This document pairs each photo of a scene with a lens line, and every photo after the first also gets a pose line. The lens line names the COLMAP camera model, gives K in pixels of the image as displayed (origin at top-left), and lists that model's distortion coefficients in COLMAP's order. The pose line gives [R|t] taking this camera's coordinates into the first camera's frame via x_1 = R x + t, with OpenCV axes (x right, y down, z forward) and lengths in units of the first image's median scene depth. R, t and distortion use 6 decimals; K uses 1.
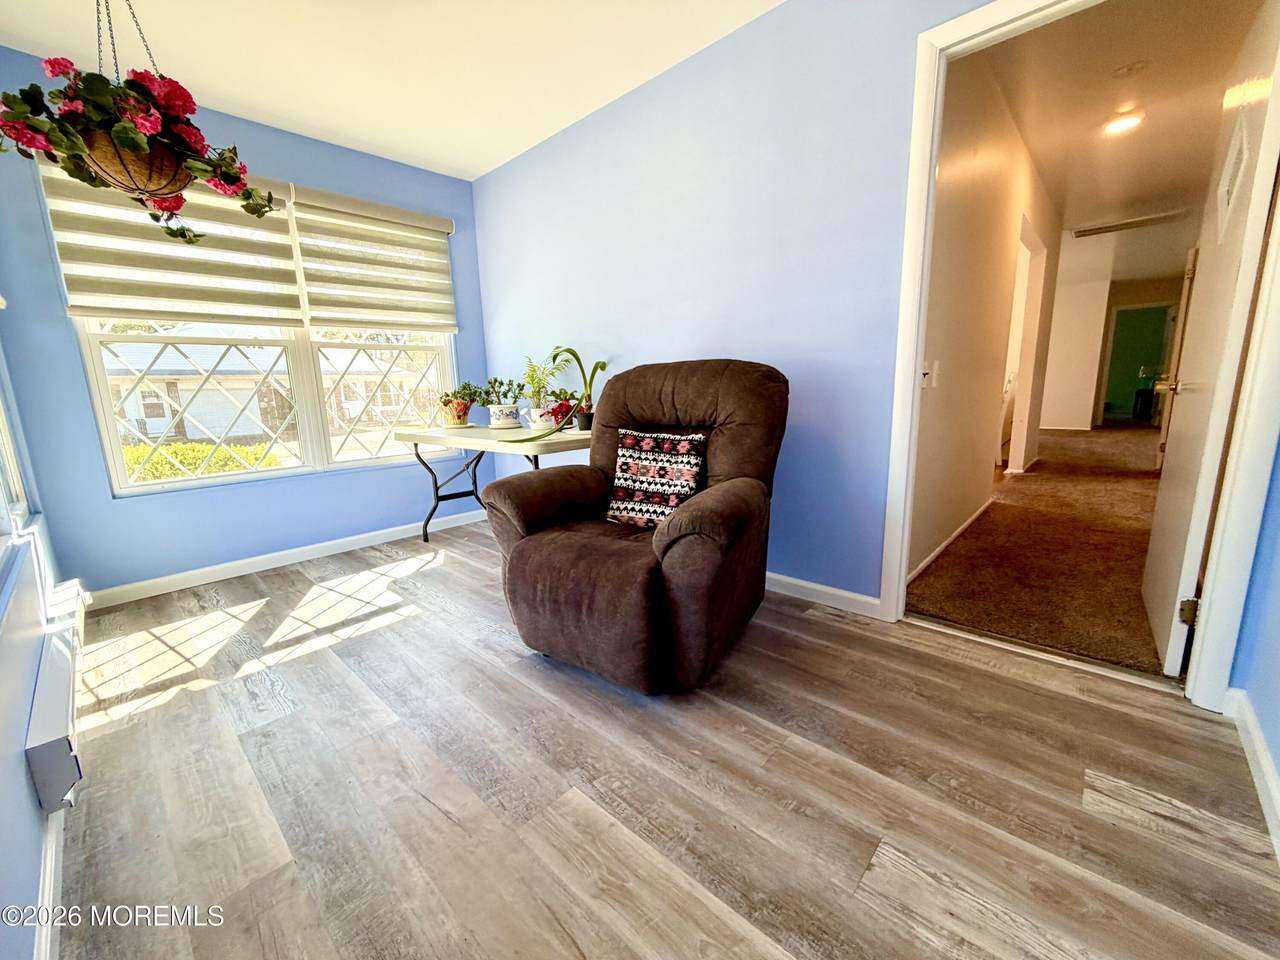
lens RADIAL K [[512.5, 0, 638.5], [0, 512.5, 482.6], [0, 0, 1]] dist [-0.003866, 0.000073]
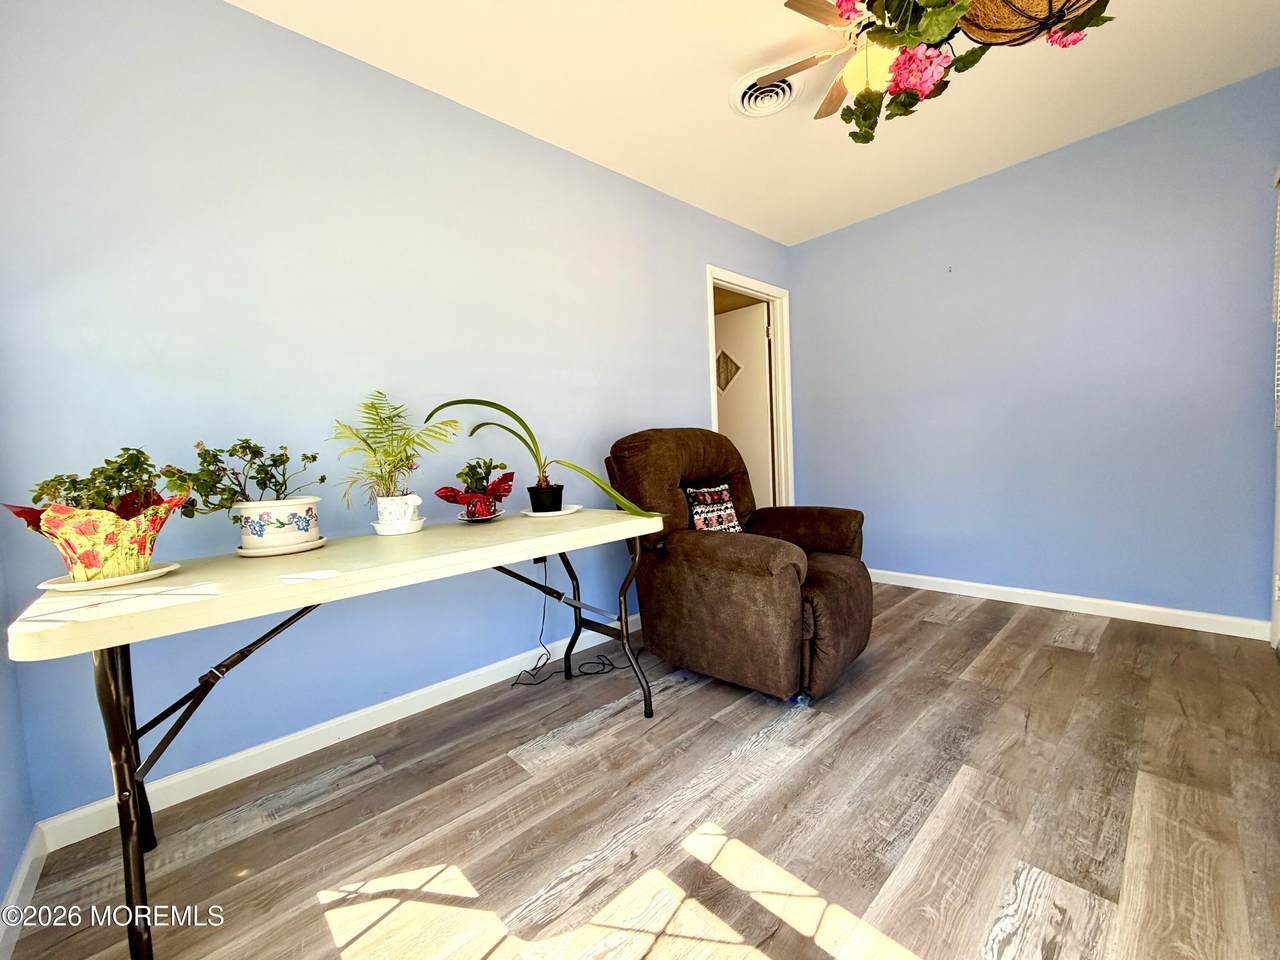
lens RADIAL K [[512.5, 0, 637.4], [0, 512.5, 473.9], [0, 0, 1]] dist [-0.003866, 0.000073]
pose [[0.073691, -0.014142, 0.997181, -1.556094], [0.236369, 0.971656, -0.003687, -0.223334], [-0.968865, 0.235975, 0.074945, 1.484175]]
